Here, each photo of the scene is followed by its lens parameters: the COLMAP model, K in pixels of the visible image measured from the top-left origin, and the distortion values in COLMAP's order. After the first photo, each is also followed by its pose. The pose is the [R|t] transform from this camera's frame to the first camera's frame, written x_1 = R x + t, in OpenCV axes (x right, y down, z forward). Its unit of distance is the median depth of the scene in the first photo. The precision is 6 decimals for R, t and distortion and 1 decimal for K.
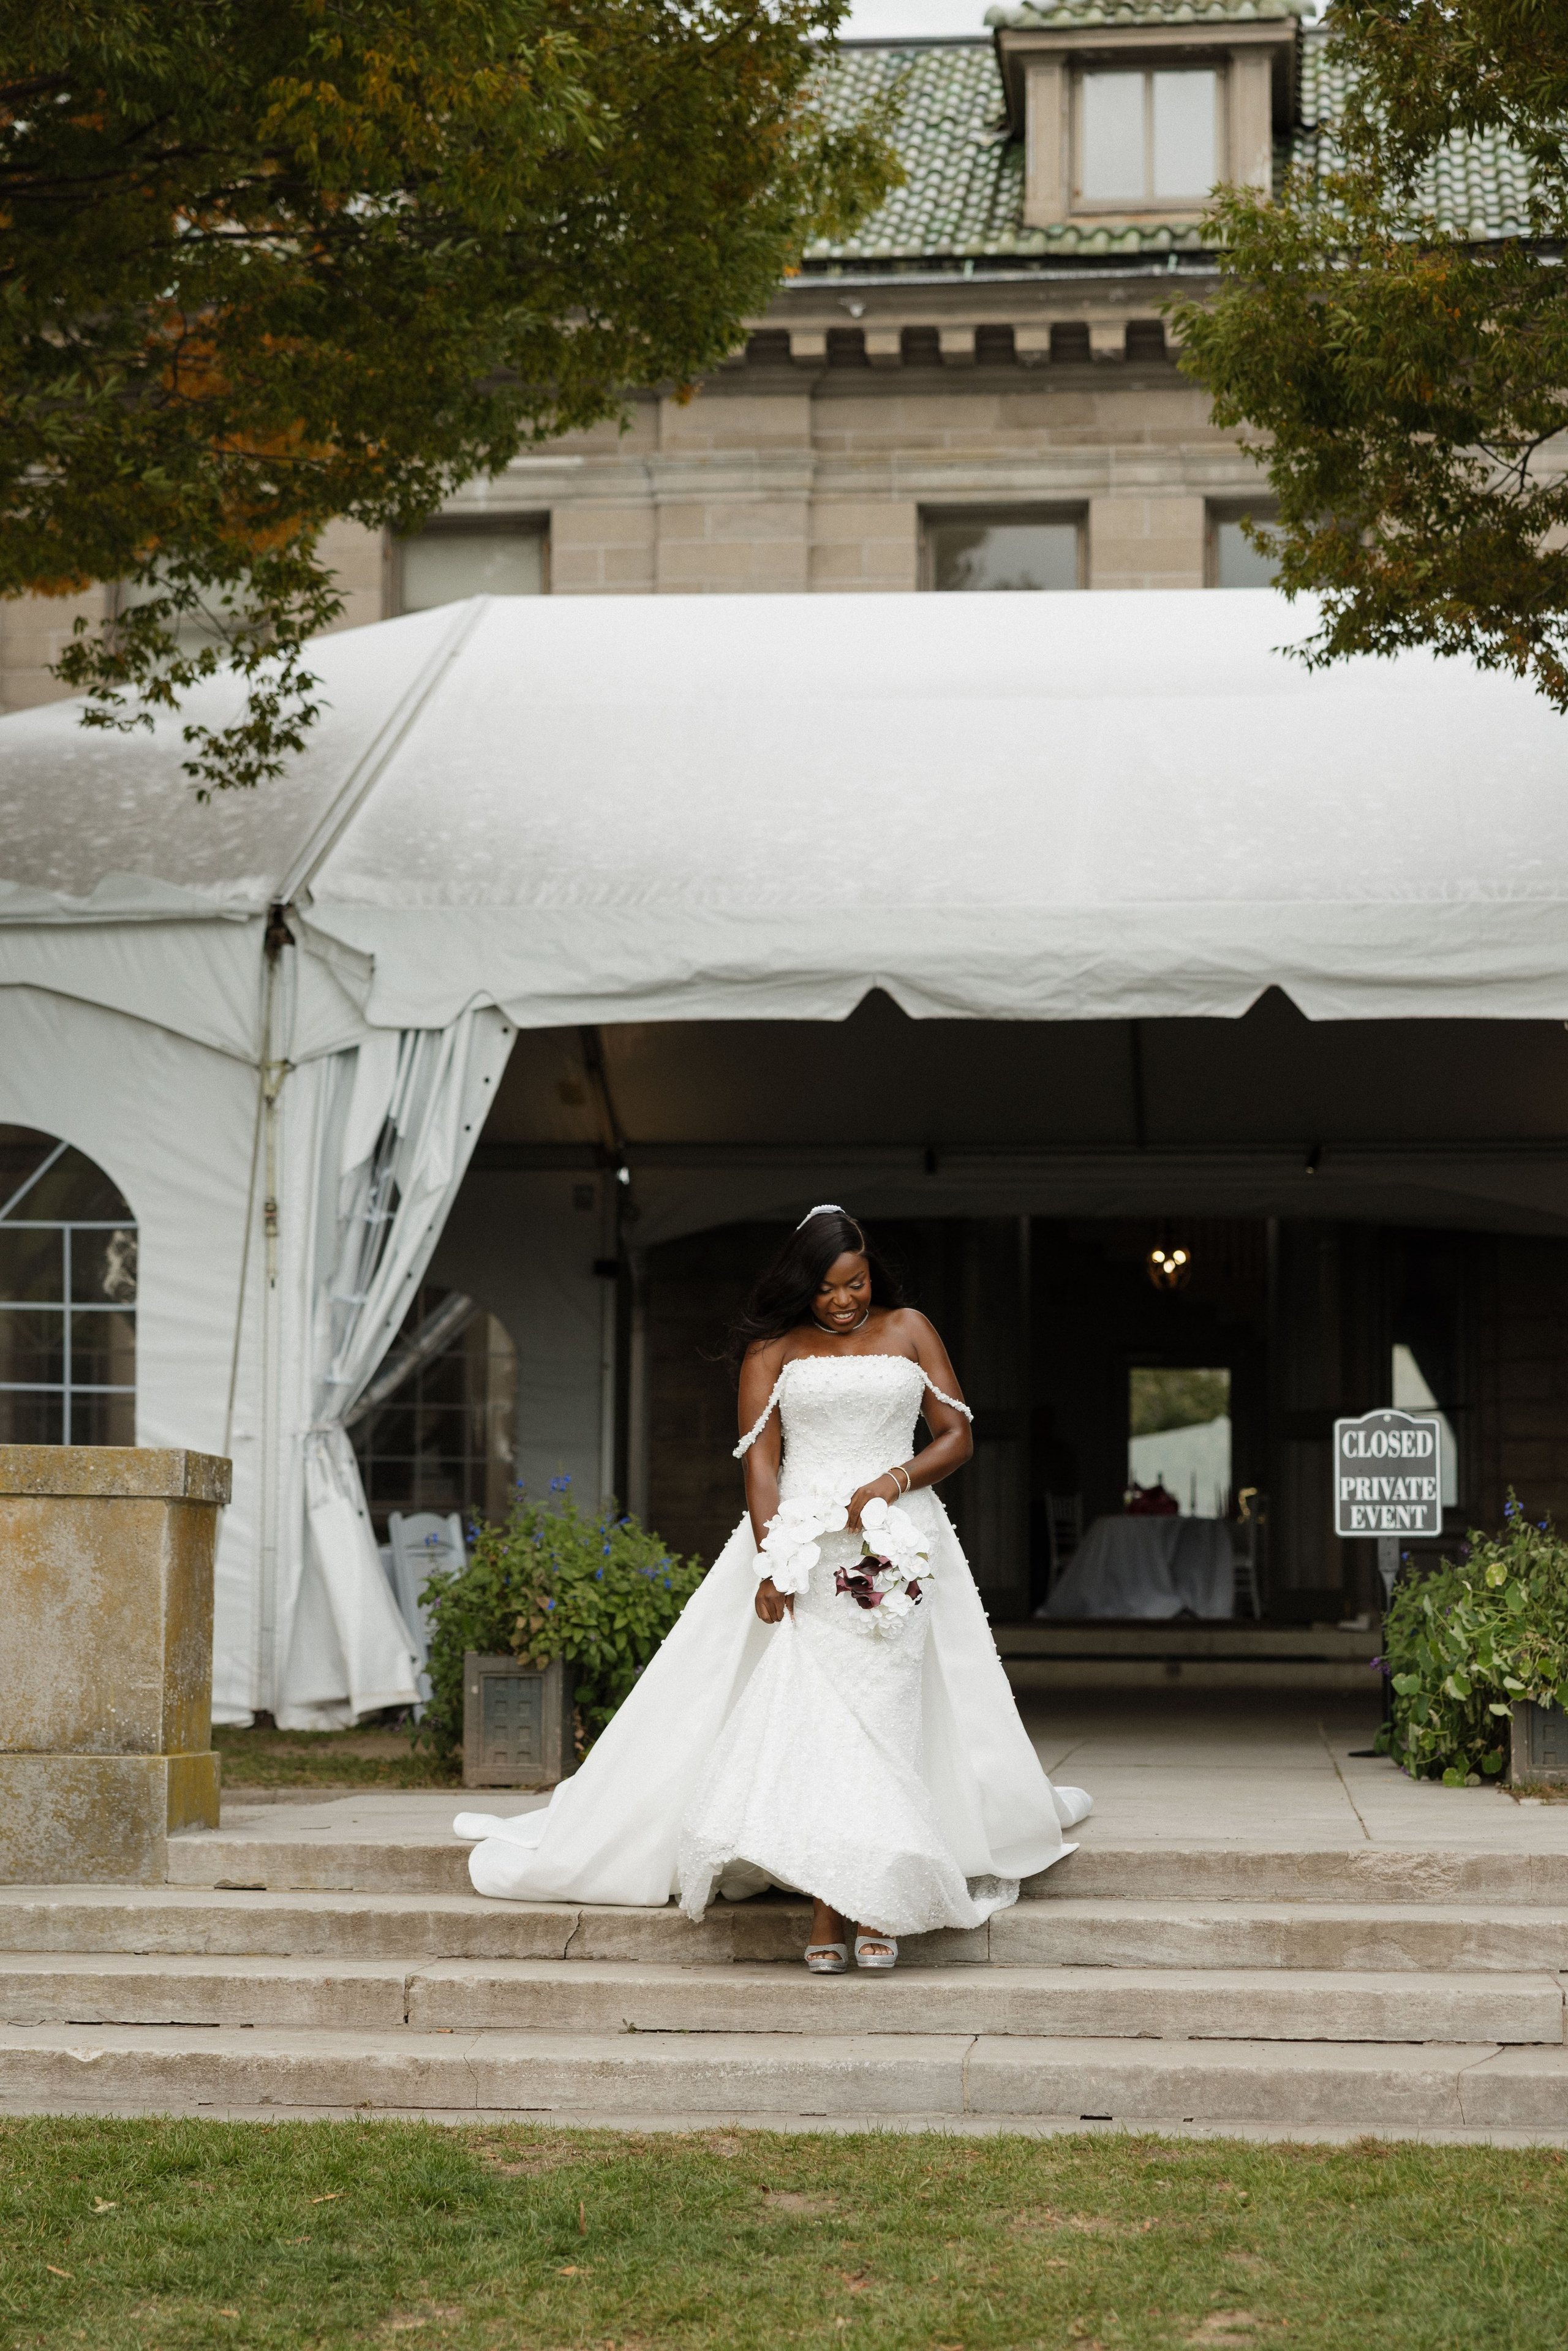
lens RADIAL K [[4359.4, 0, 778.0], [0, 4359.4, 1296.5], [0, 0, 1]] dist [0.048565, -0.030545]
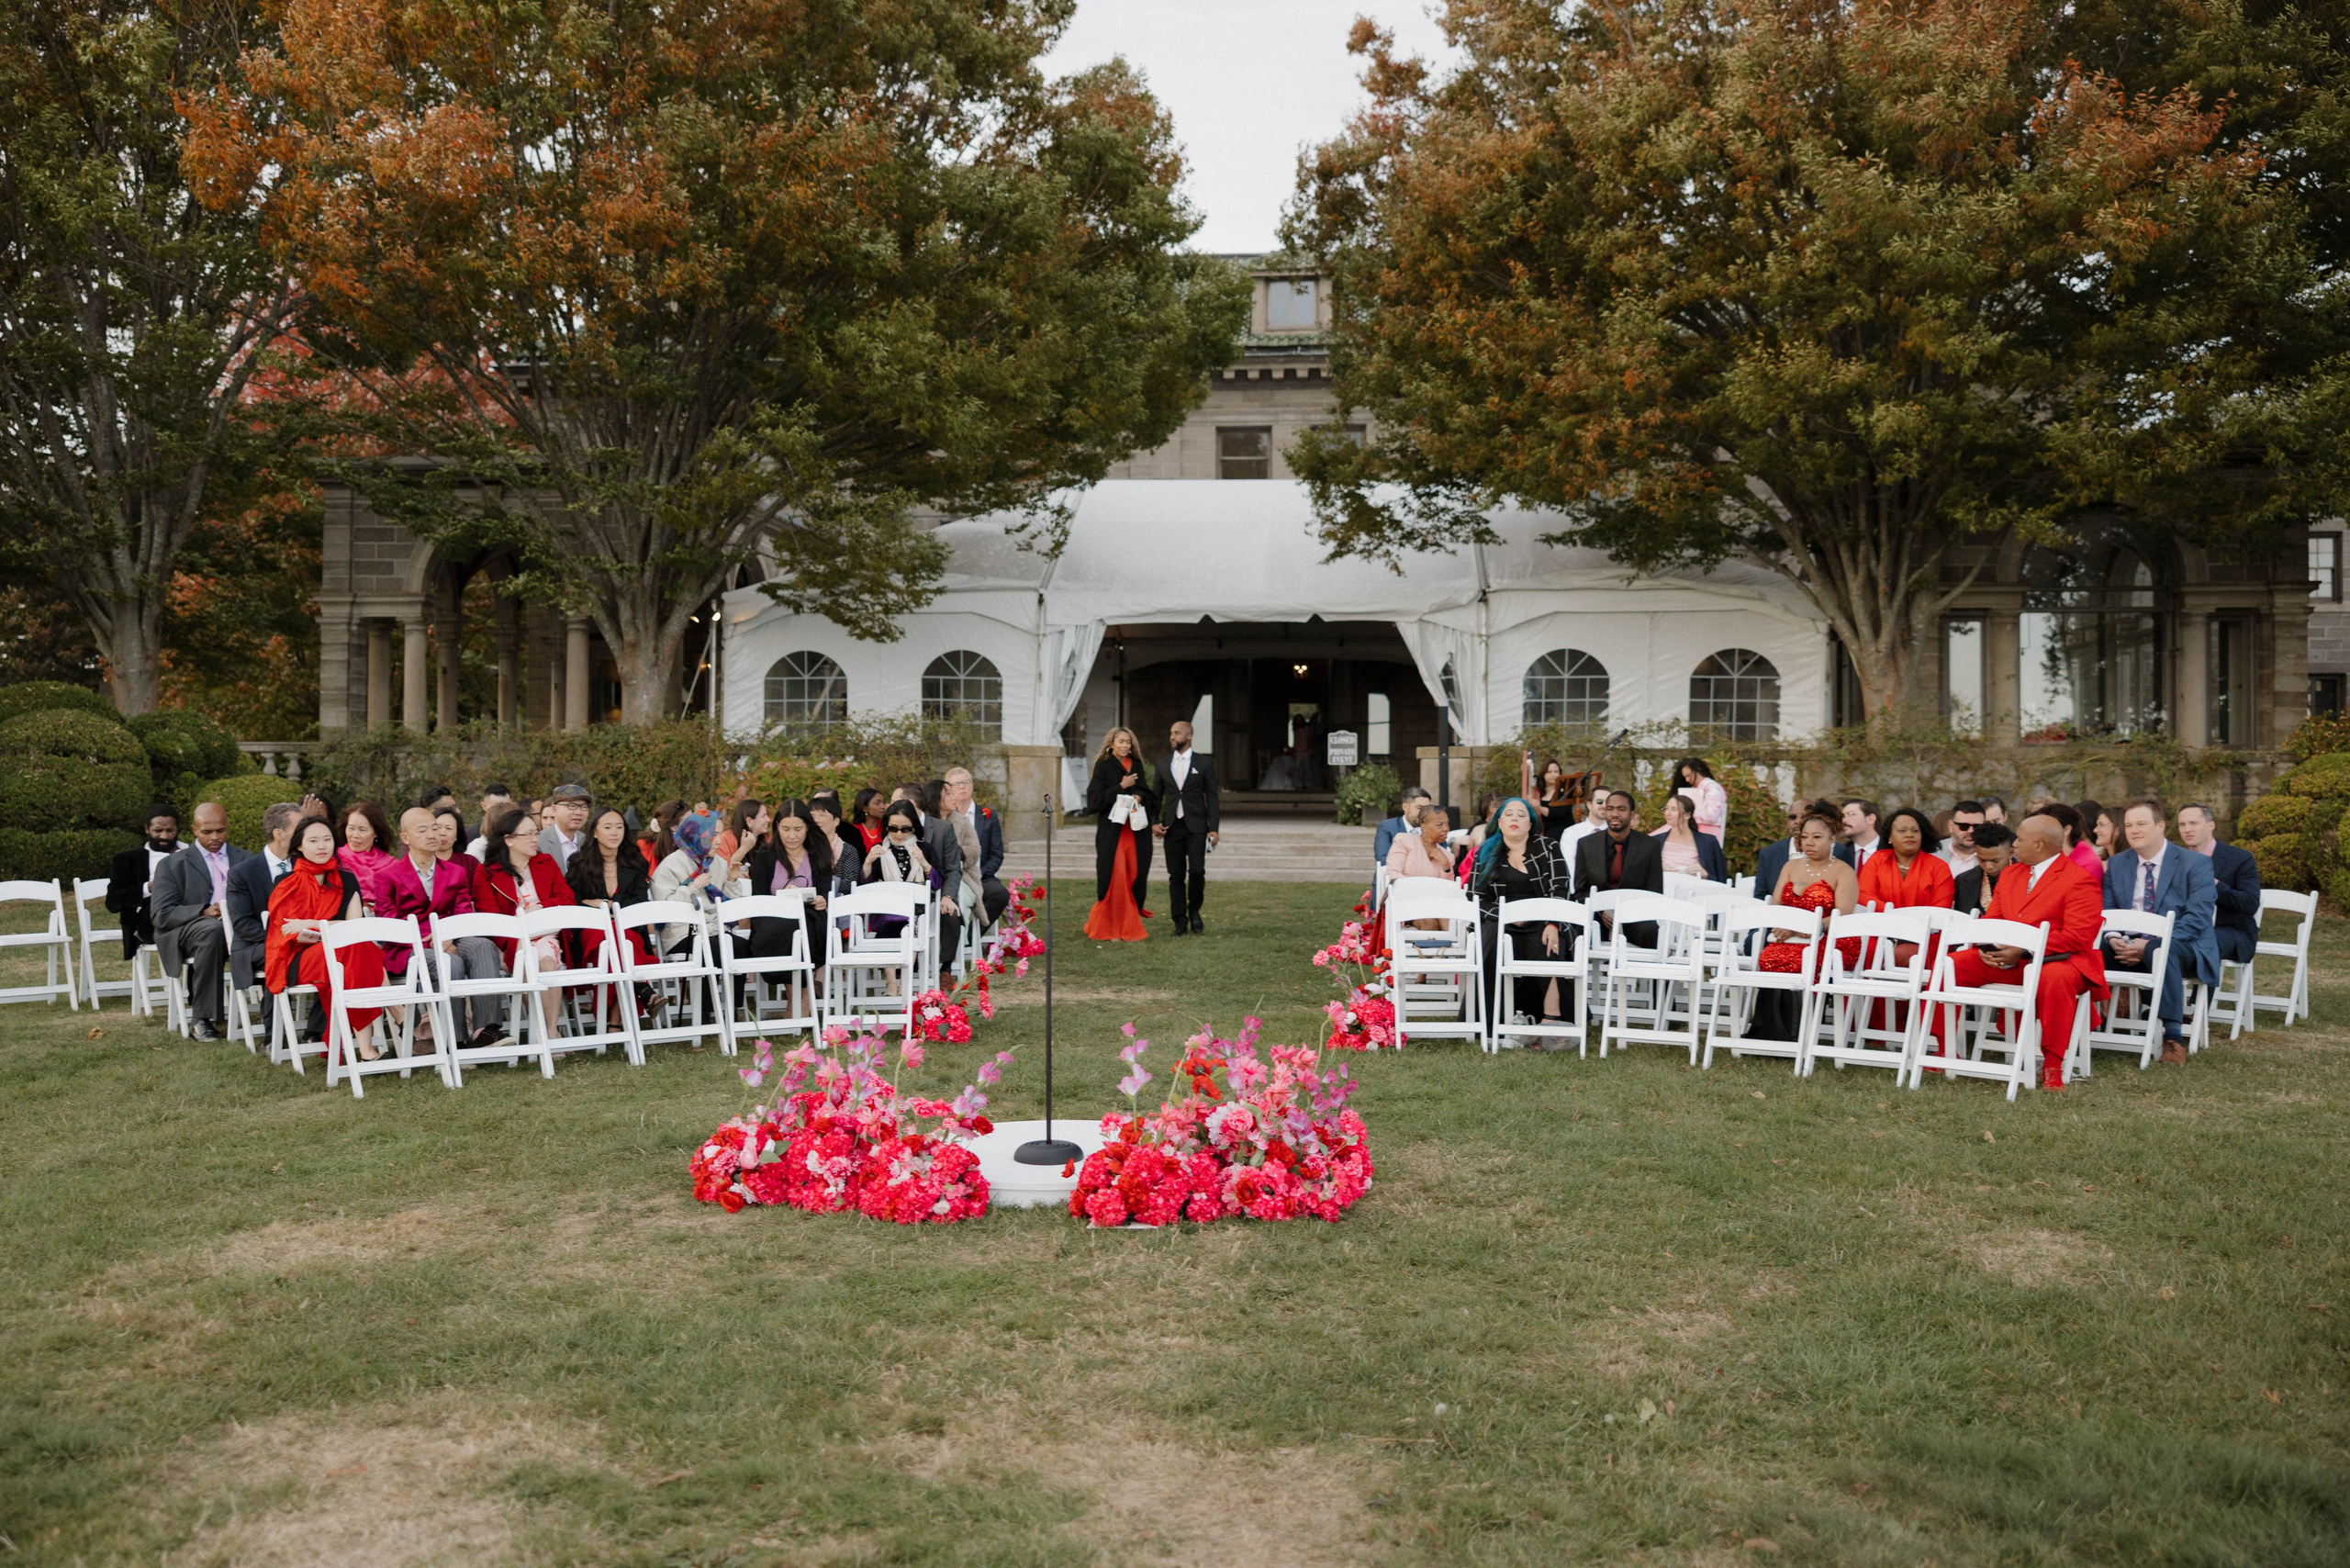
lens RADIAL K [[2716.2, 0, 1175.0], [0, 2716.2, 784.0], [0, 0, 1]] dist [0.001215, 0.000299]
pose [[0.999774, 0.000582, 0.021242, -0.048955], [-0.001963, 0.997881, 0.065036, -0.072522], [-0.021159, -0.065063, 0.997657, -1.207648]]
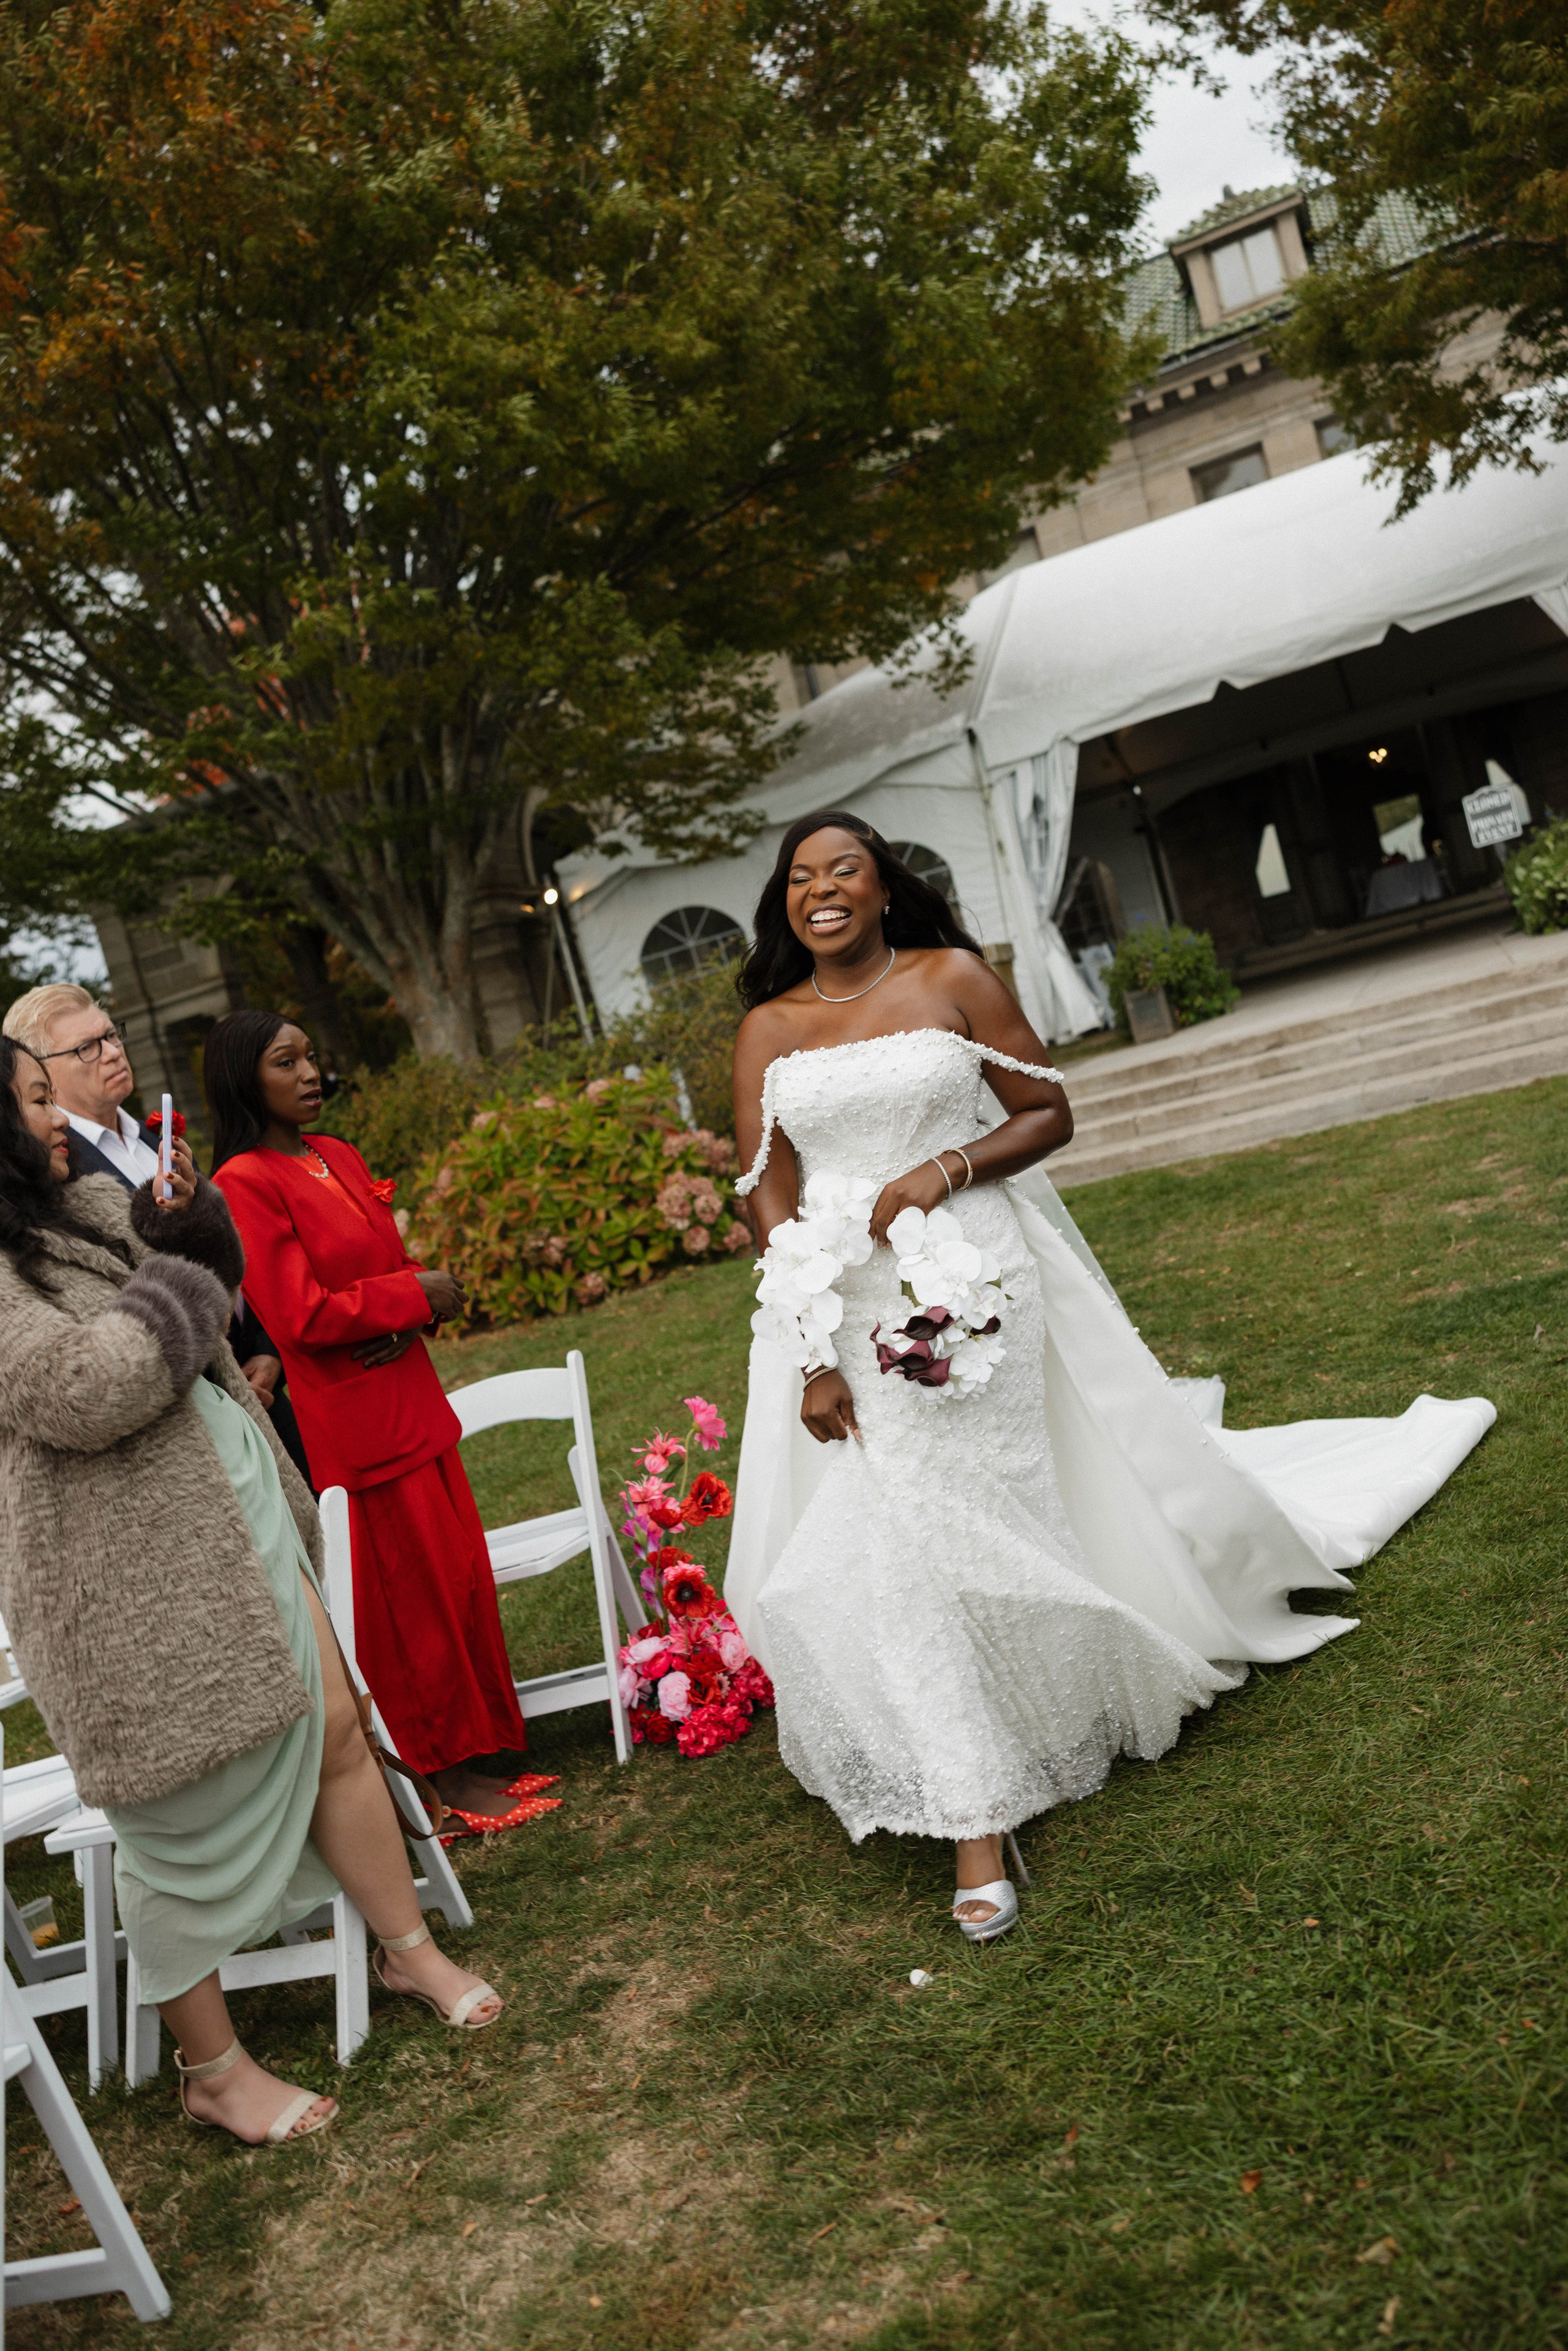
lens RADIAL K [[1791.8, 0, 784.0], [0, 1791.8, 1175.5], [0, 0, 1]] dist [0.008560, -0.001171]
pose [[0.931460, -0.241421, -0.272211, 0.001571], [0.281257, 0.952380, 0.117755, 0.004477], [0.230820, -0.186245, 0.955005, -0.036721]]
